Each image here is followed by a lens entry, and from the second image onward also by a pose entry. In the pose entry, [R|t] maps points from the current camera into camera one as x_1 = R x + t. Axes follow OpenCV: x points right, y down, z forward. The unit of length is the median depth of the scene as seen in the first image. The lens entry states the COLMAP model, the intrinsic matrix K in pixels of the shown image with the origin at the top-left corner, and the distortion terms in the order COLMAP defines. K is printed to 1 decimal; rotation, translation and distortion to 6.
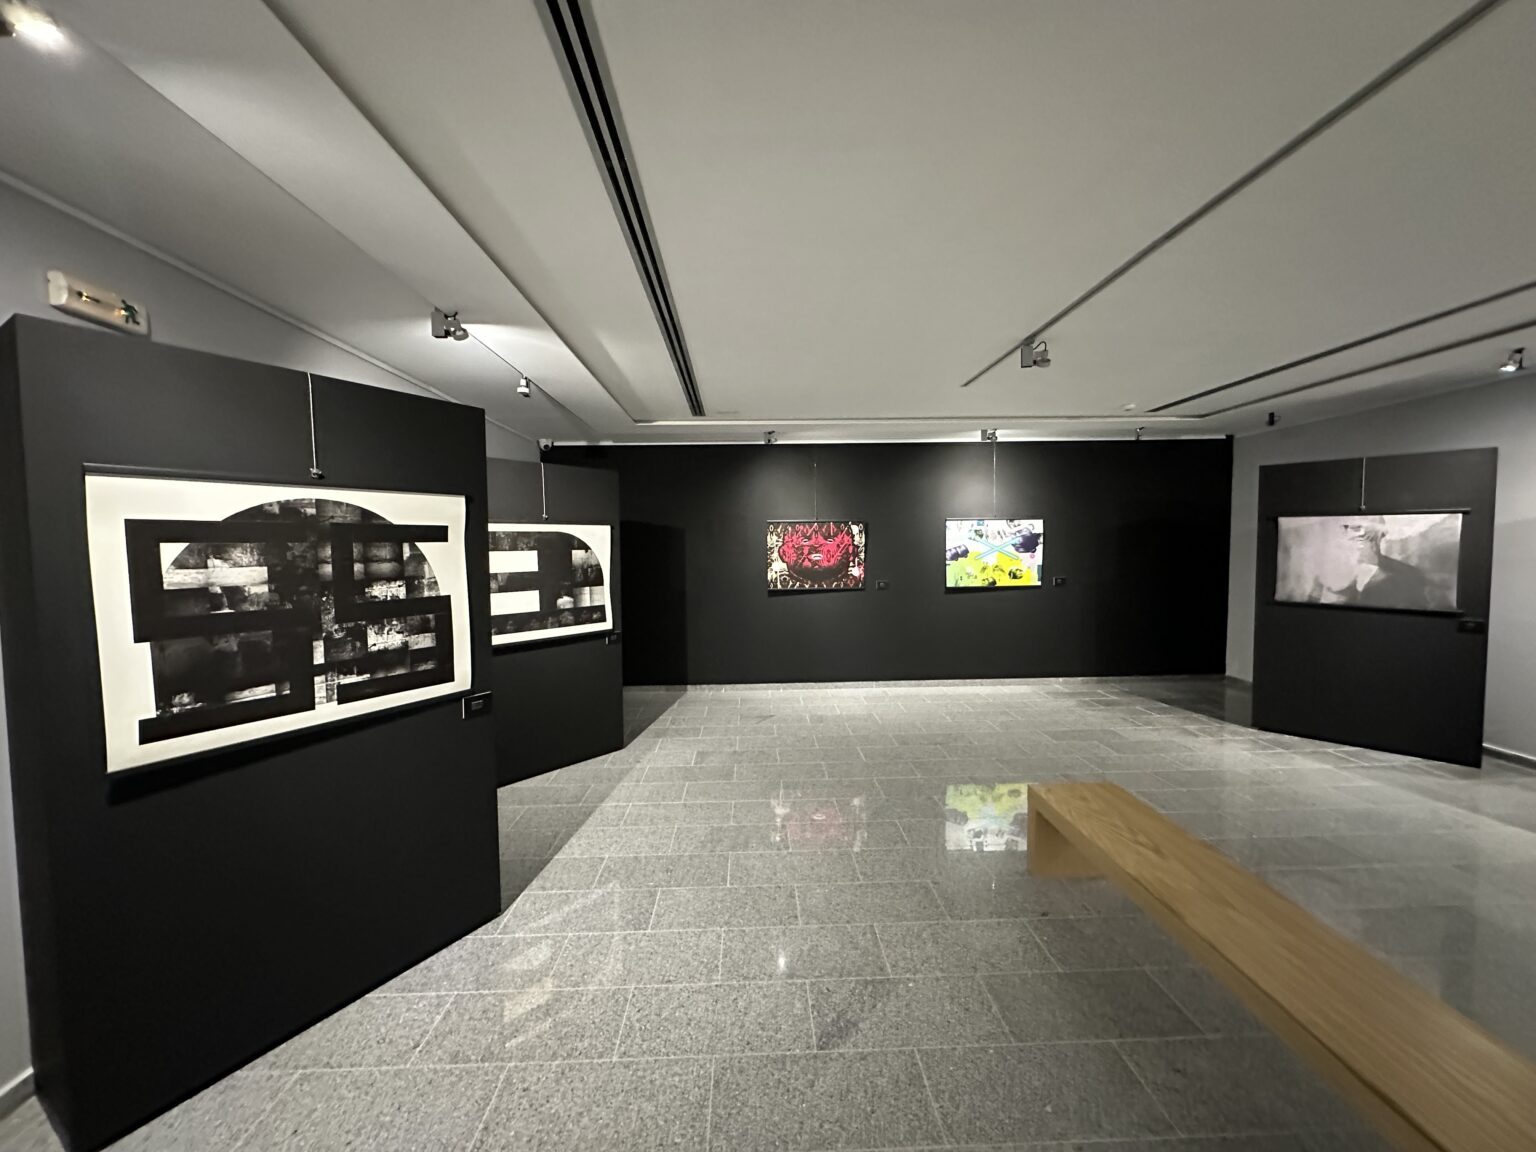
lens RADIAL K [[609.2, 0, 768.0], [0, 609.2, 576.0], [0, 0, 1]] dist [0.000460, 0.000013]
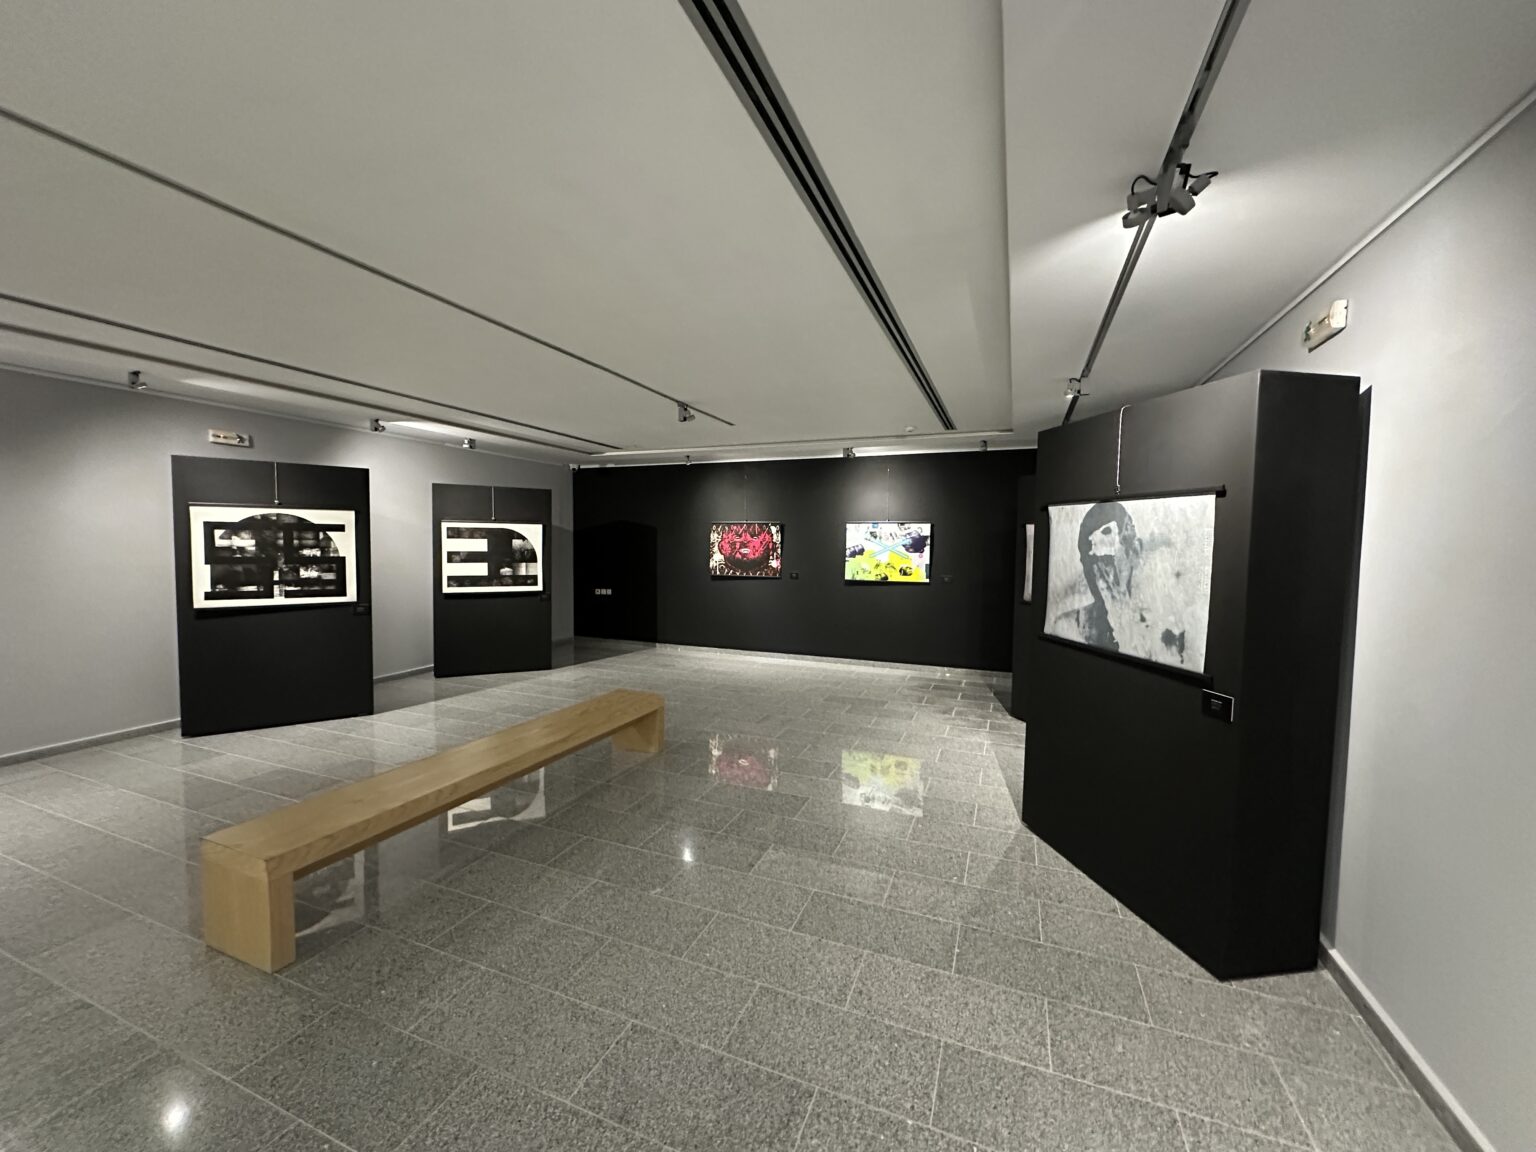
lens RADIAL K [[609.2, 0, 768.0], [0, 609.2, 576.0], [0, 0, 1]] dist [0.000460, 0.000013]
pose [[0.916111, 0.046166, -0.398257, 0.953312], [-0.044583, 0.998918, 0.013240, 0.002926], [0.398437, 0.005627, 0.917178, -0.214531]]
